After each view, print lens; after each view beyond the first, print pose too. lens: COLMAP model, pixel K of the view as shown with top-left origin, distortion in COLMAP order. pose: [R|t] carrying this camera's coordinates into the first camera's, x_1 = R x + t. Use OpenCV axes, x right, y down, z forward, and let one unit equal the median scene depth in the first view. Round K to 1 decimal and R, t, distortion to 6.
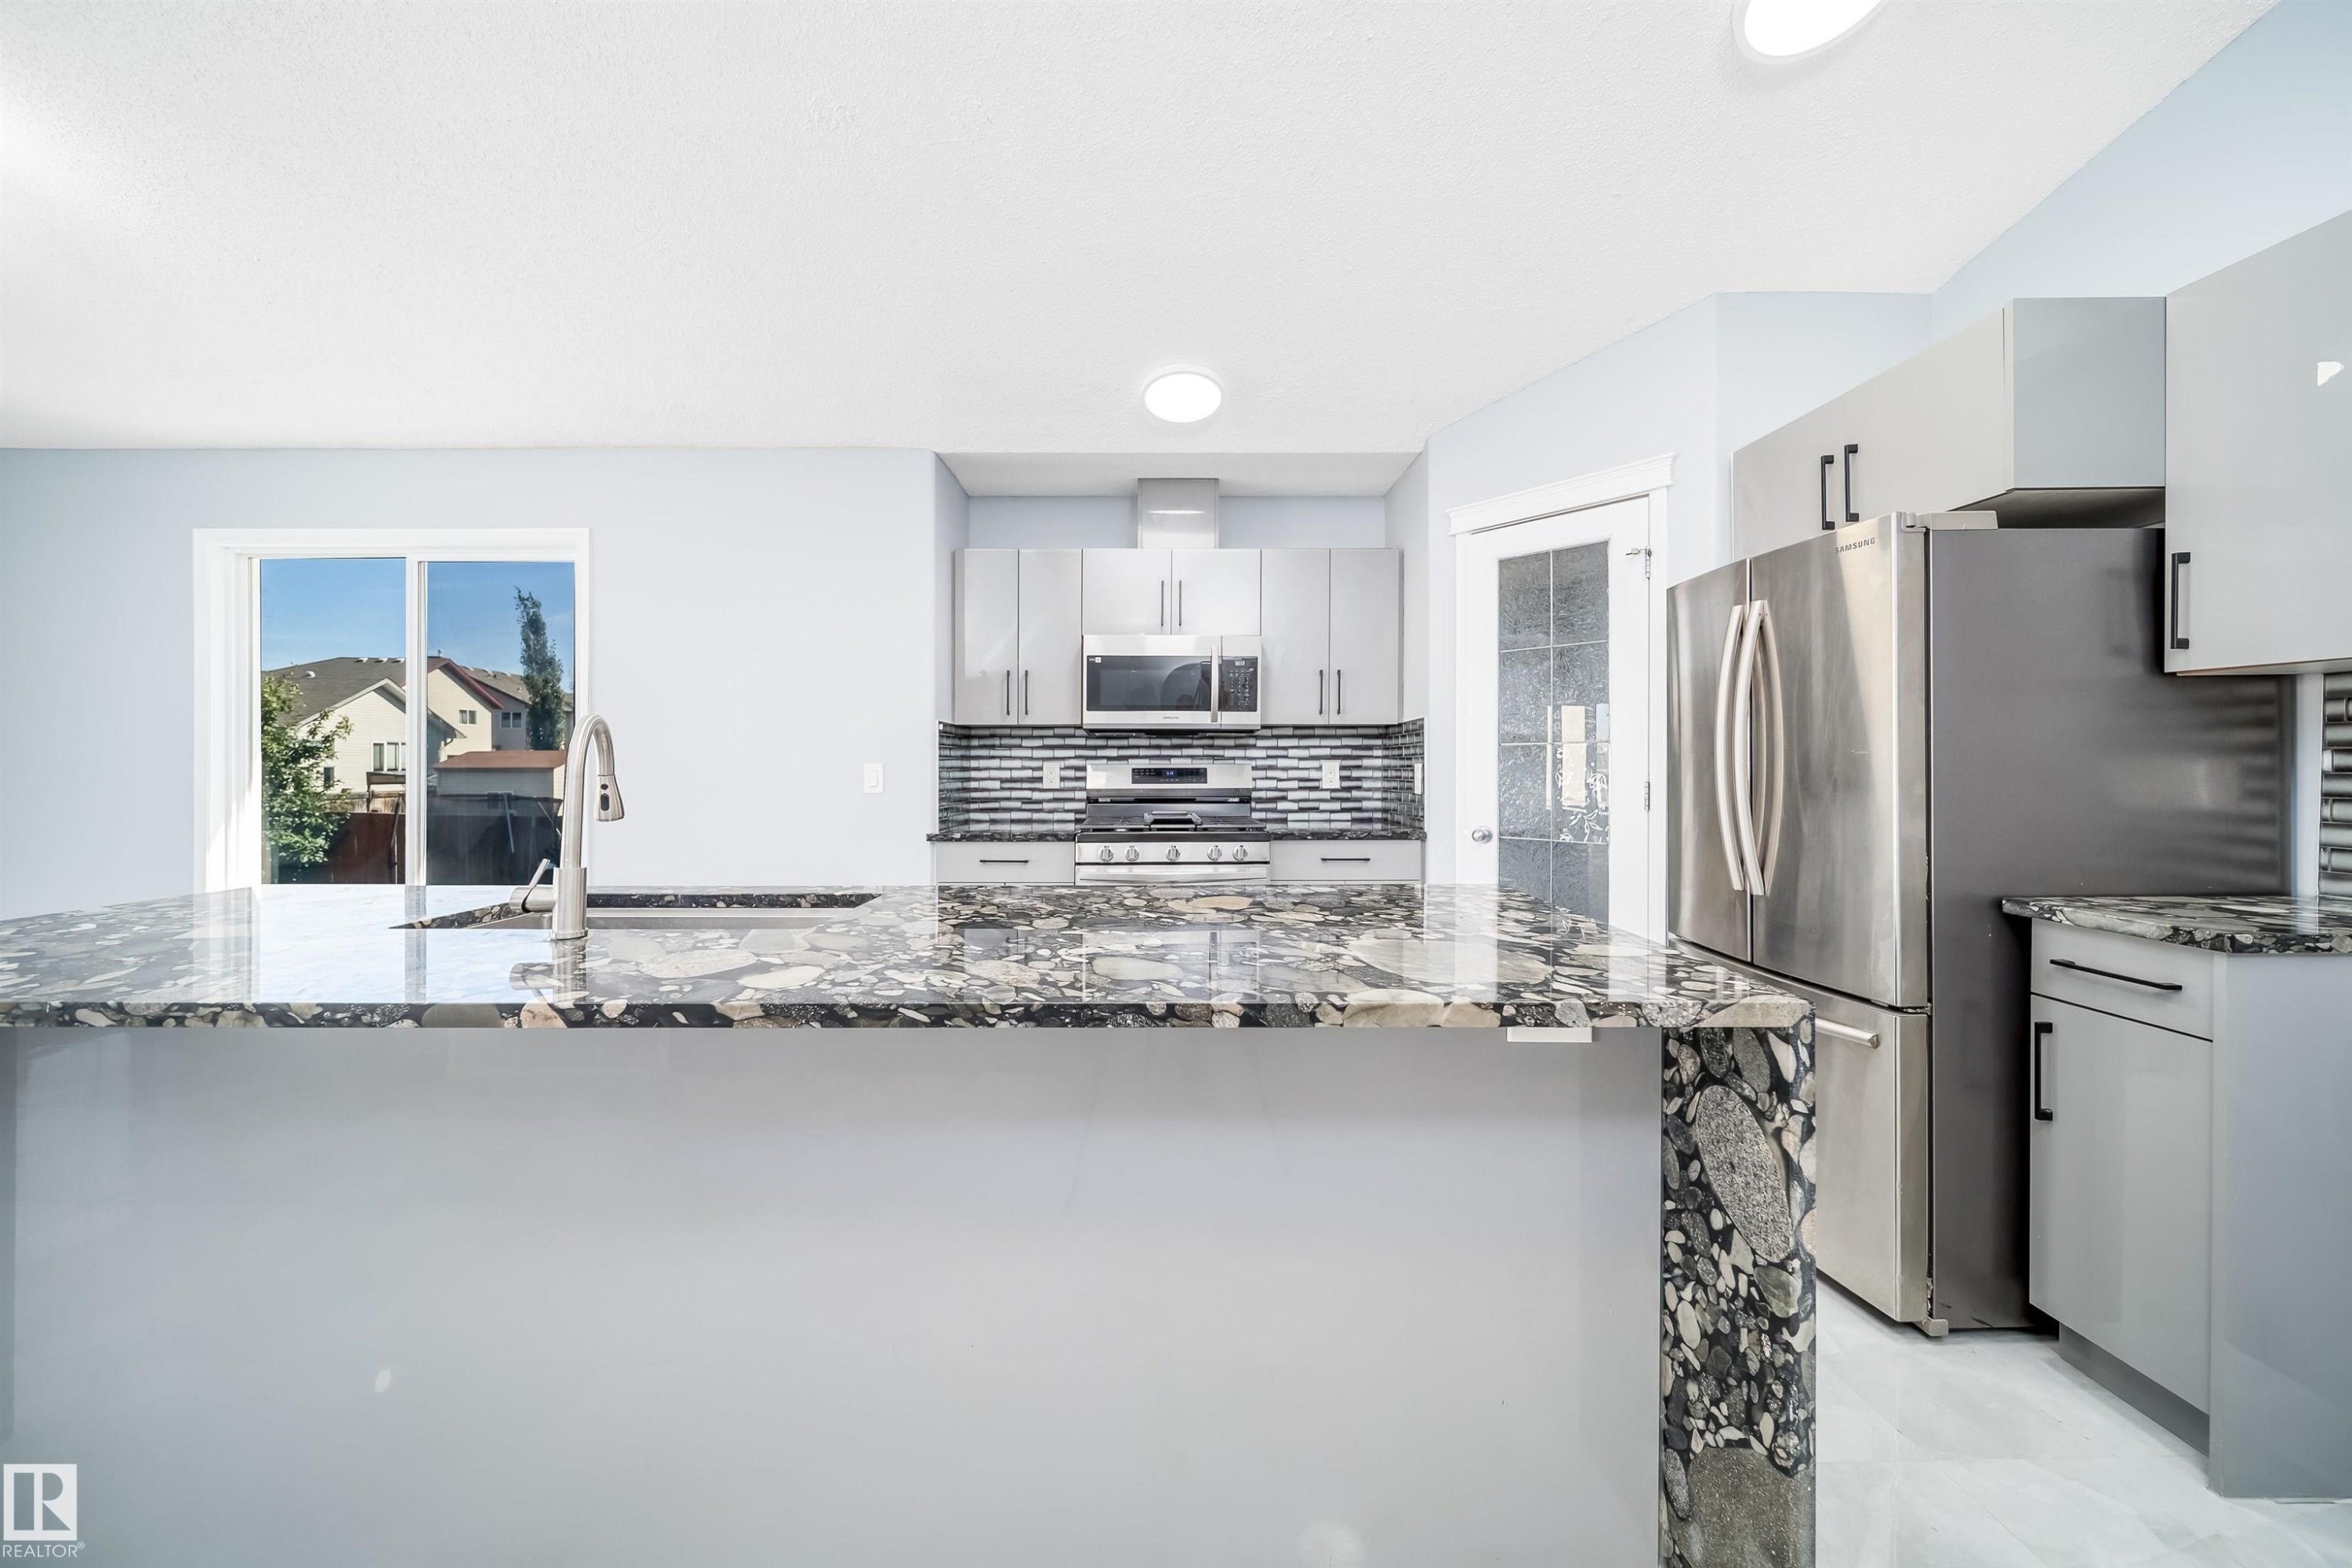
lens RADIAL K [[834.1, 0, 1152.7], [0, 834.1, 759.2], [0, 0, 1]] dist [-0.000294, -0.000004]
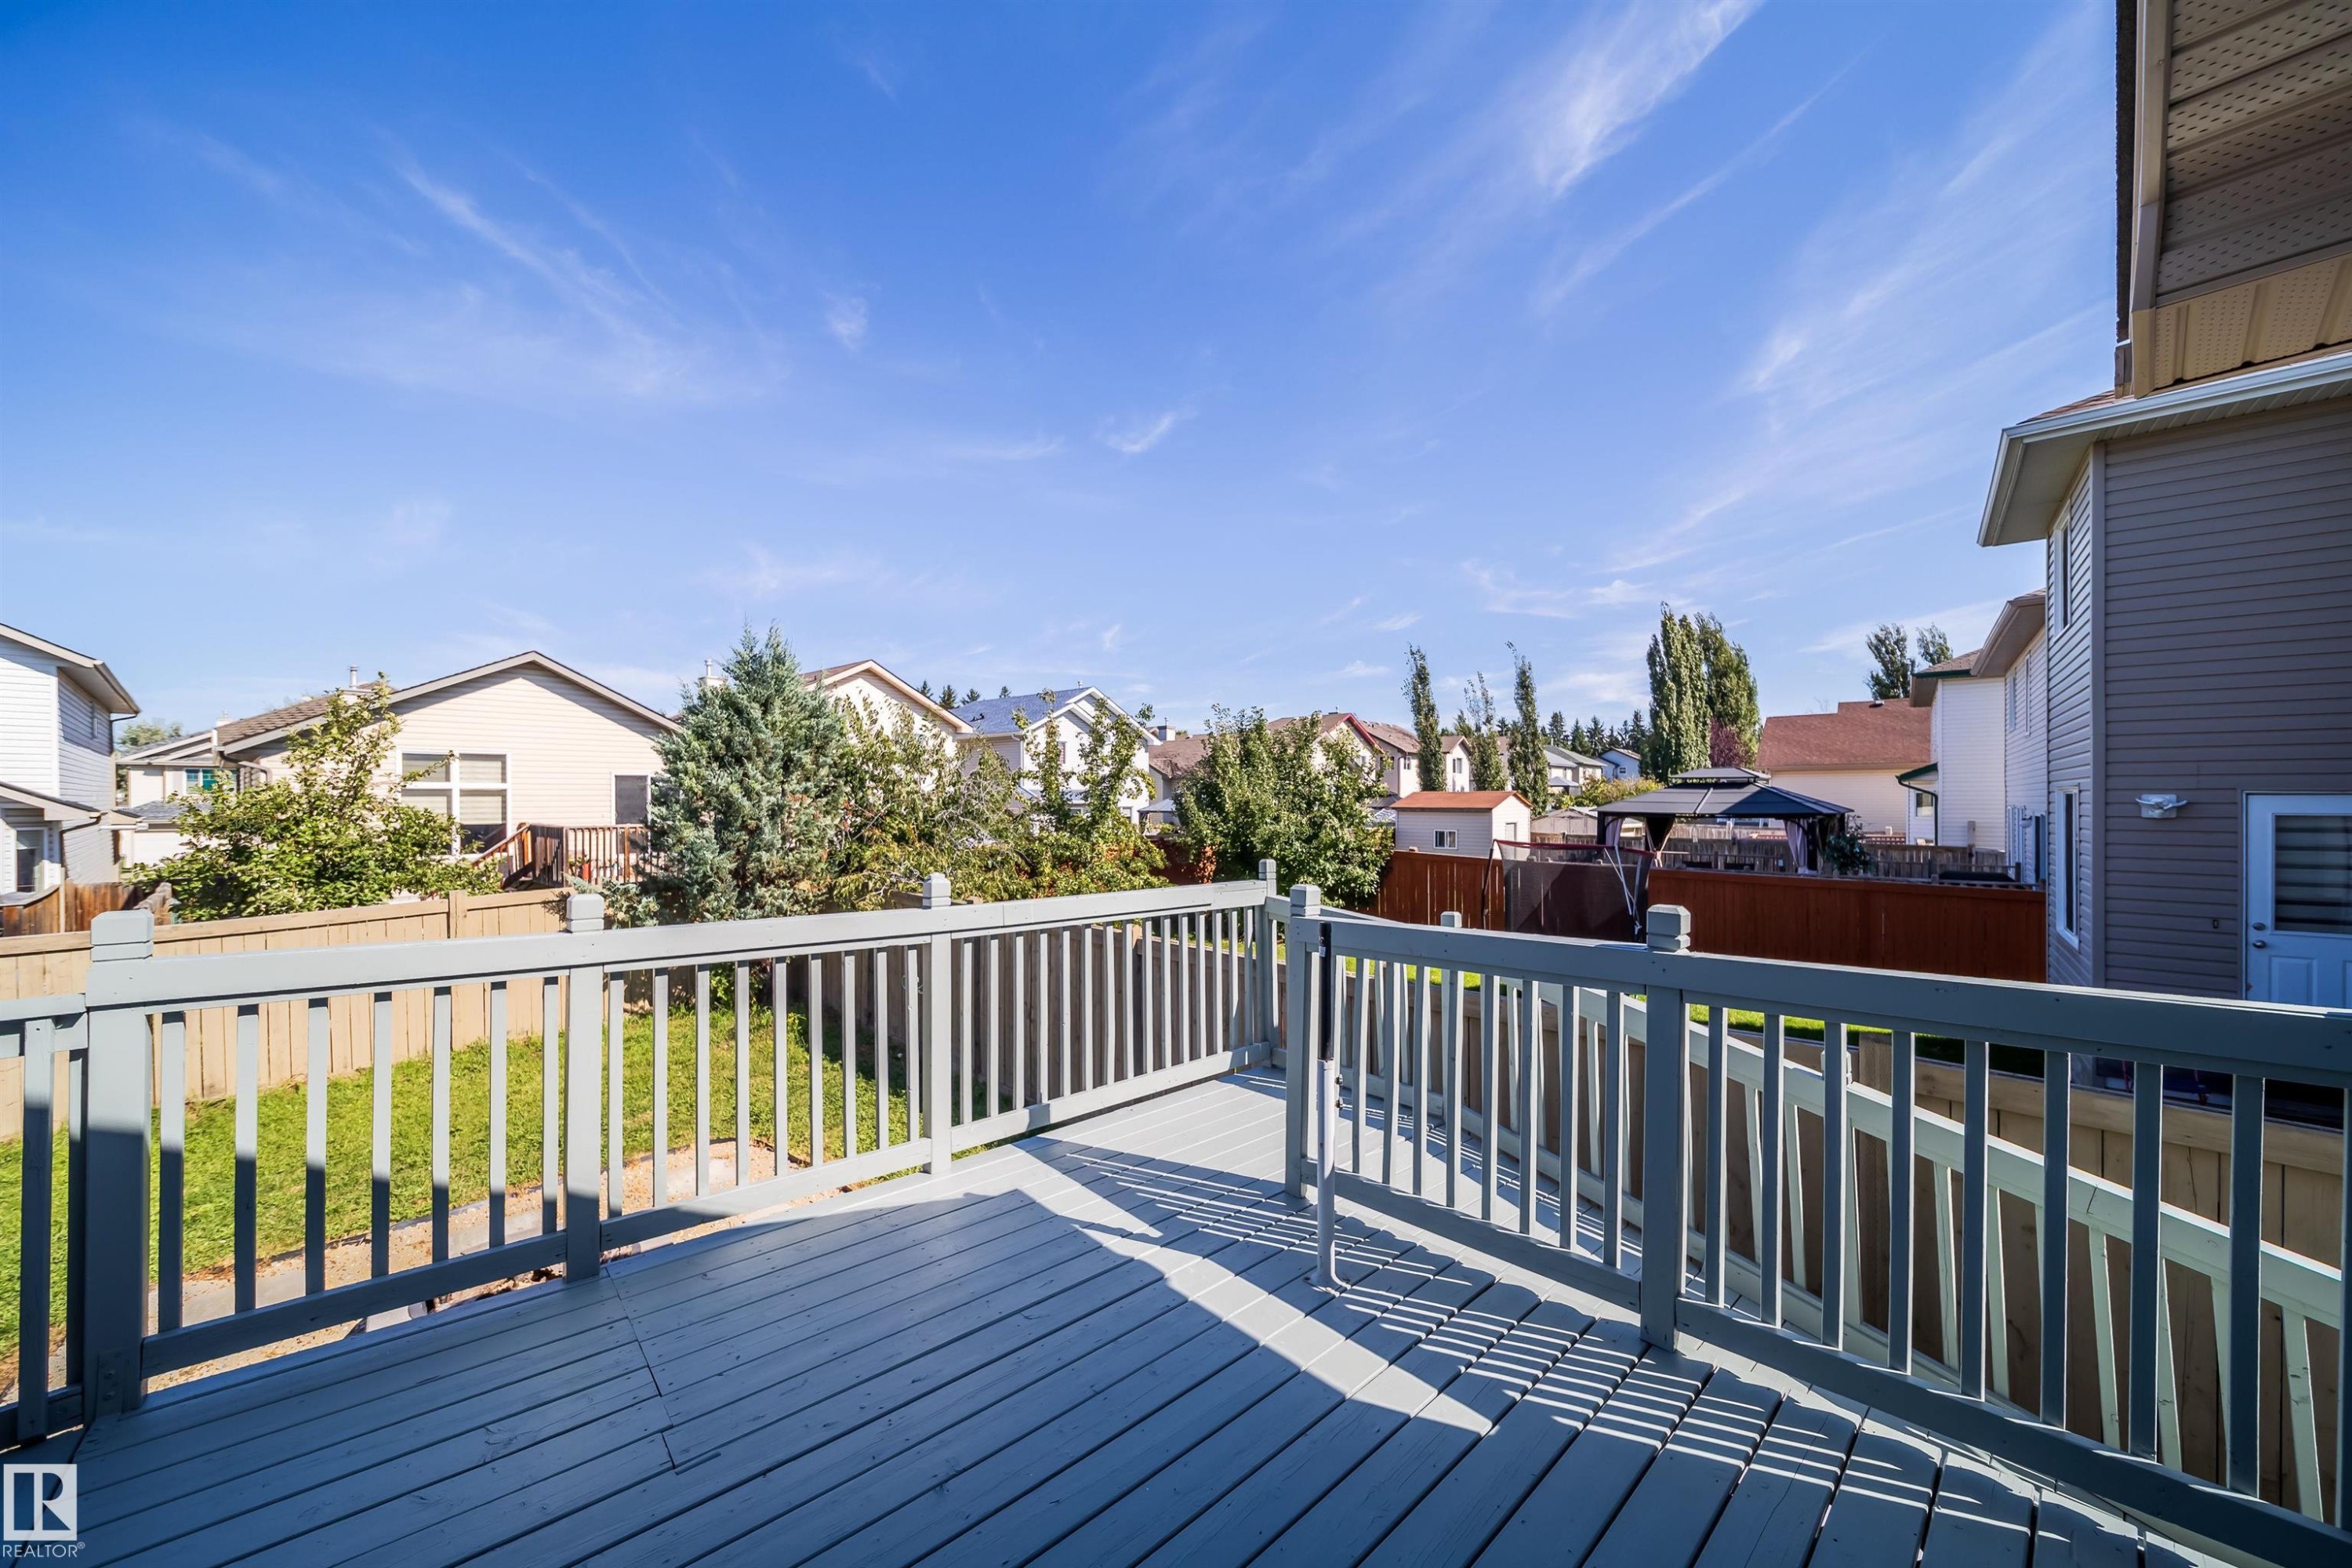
lens RADIAL K [[819.3, 0, 1177.8], [0, 819.3, 819.7], [0, 0, 1]] dist [-0.000692, 0.000068]
pose [[0.675632, 0.021895, -0.736913, -1.387519], [0.000373, 0.999549, 0.030040, -0.033907], [0.737239, -0.020571, 0.675319, 0.265300]]
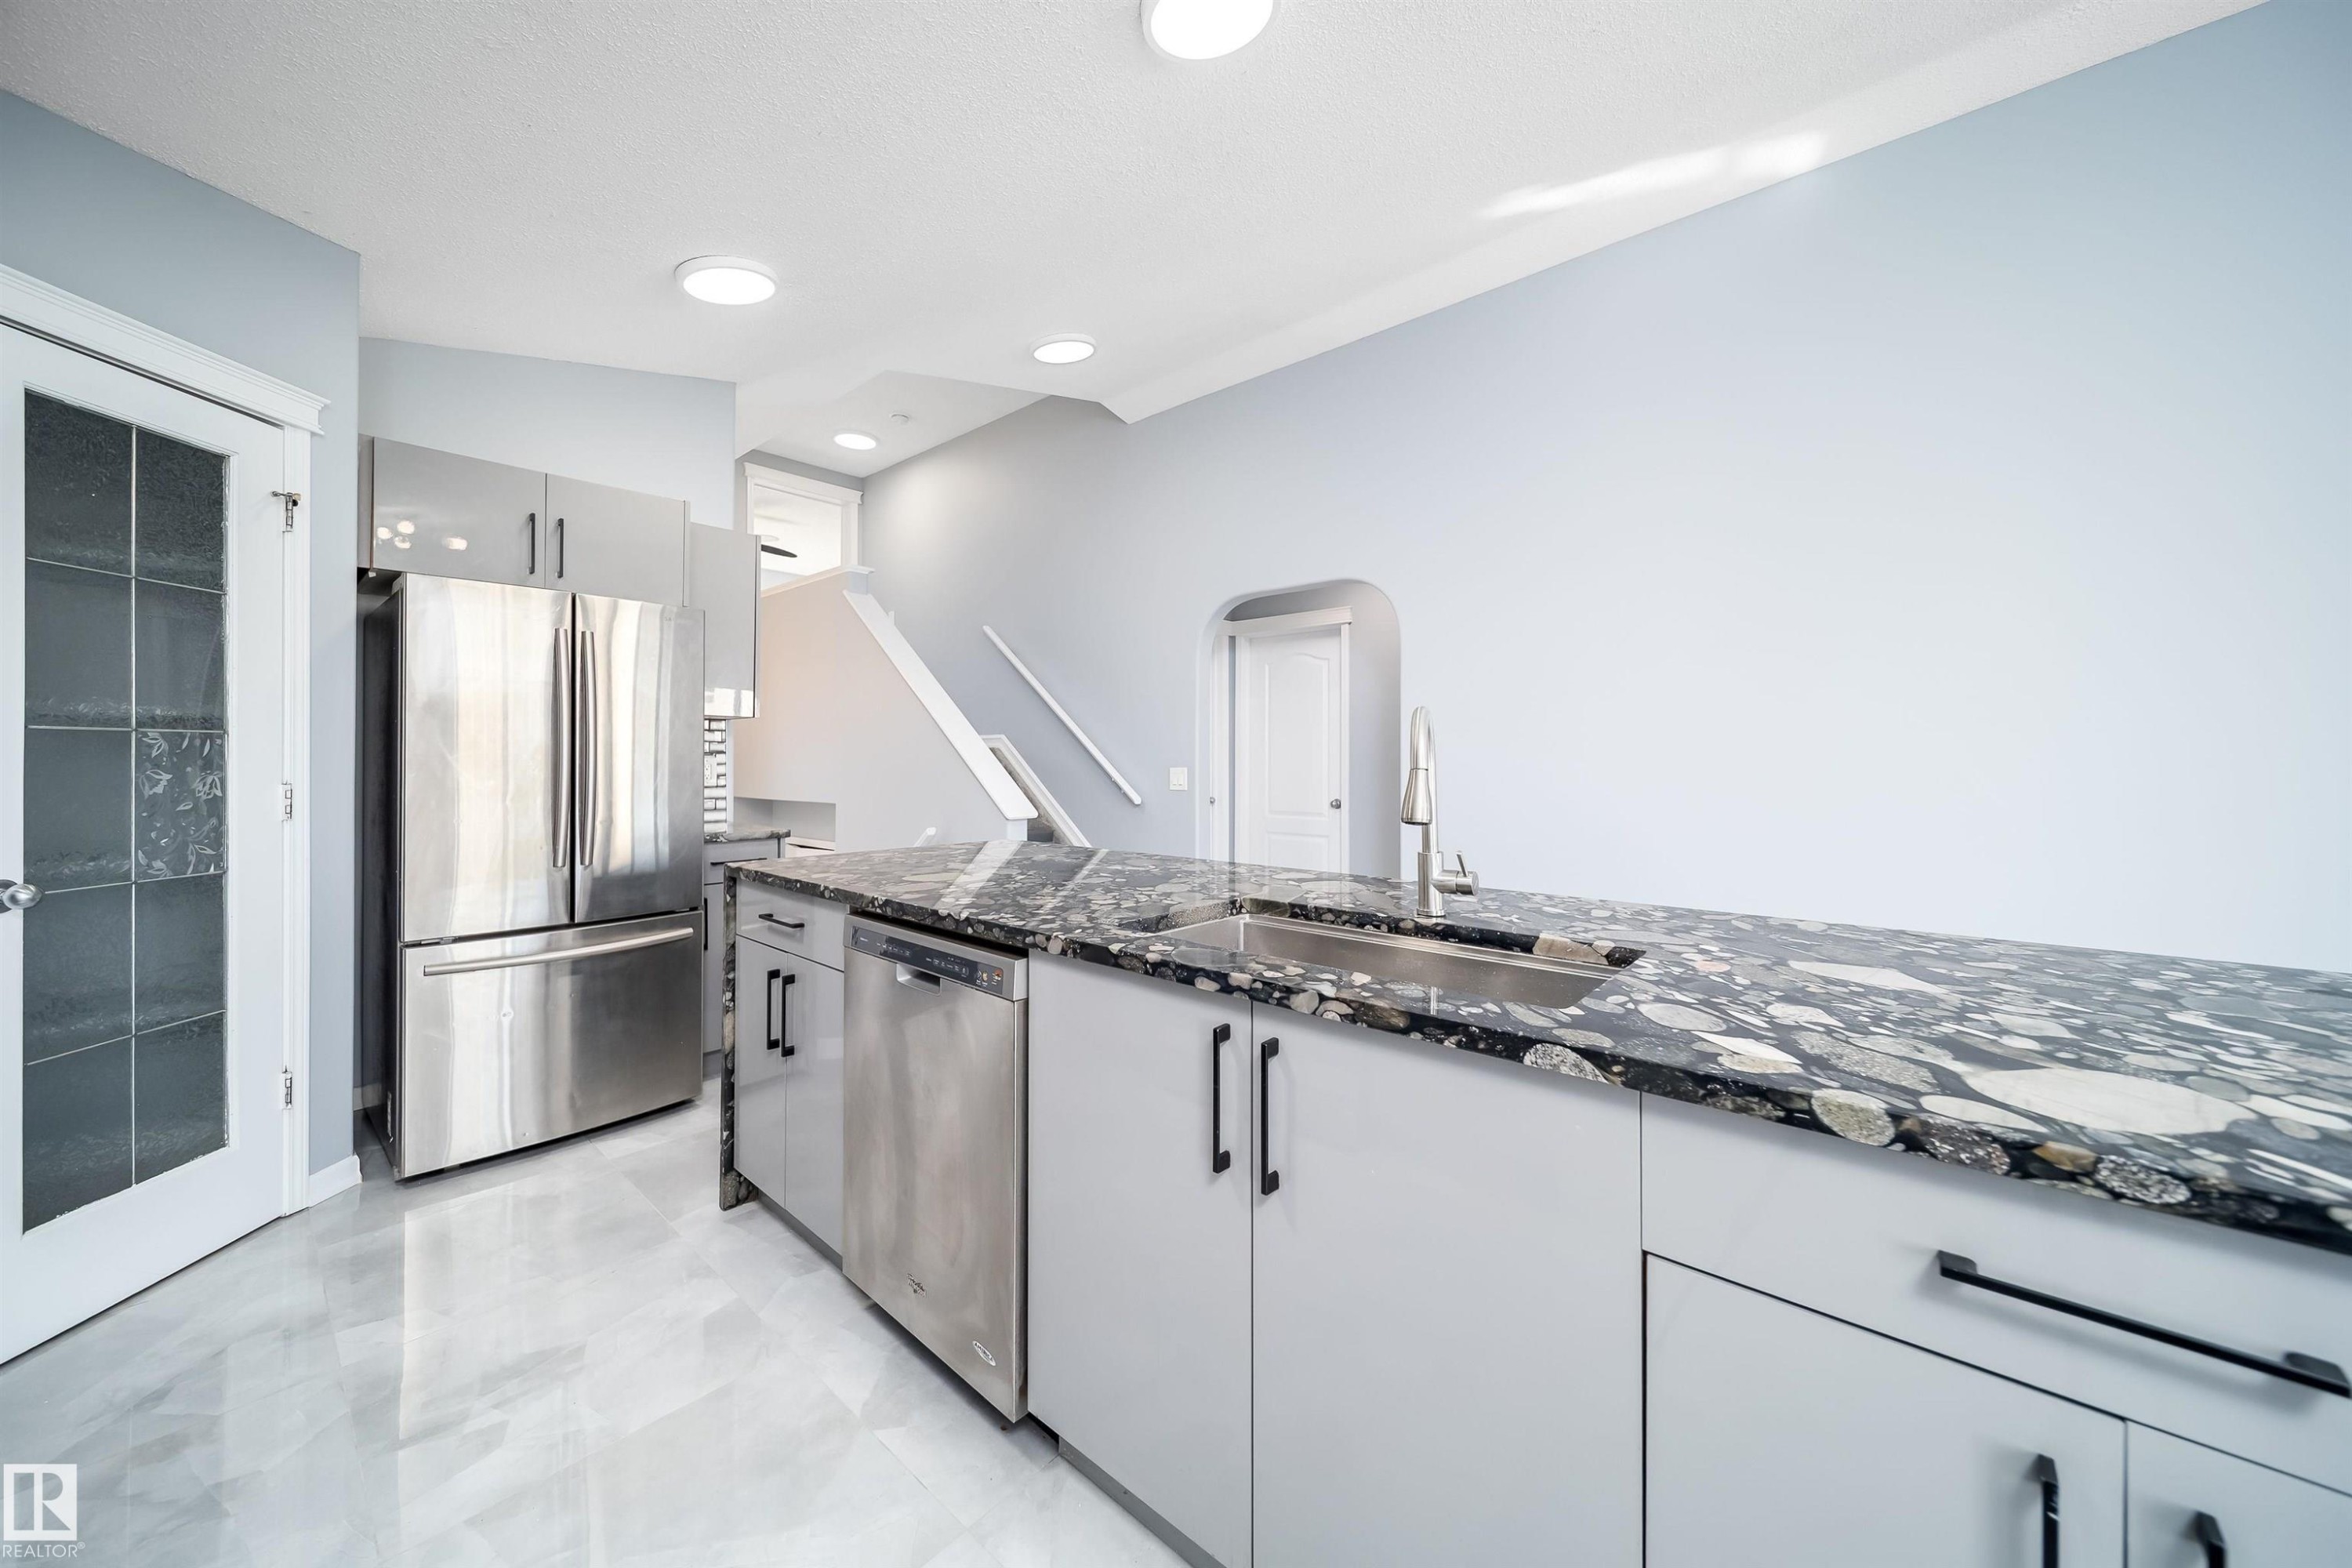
lens RADIAL K [[844.9, 0, 1187.3], [0, 844.9, 764.9], [0, 0, 1]] dist [-0.001826, -0.000280]
pose [[-0.752344, -0.001253, 0.658770, -0.406599], [-0.001608, 0.999999, 0.000066, 0.004791], [-0.658769, -0.001009, -0.752345, 0.707192]]
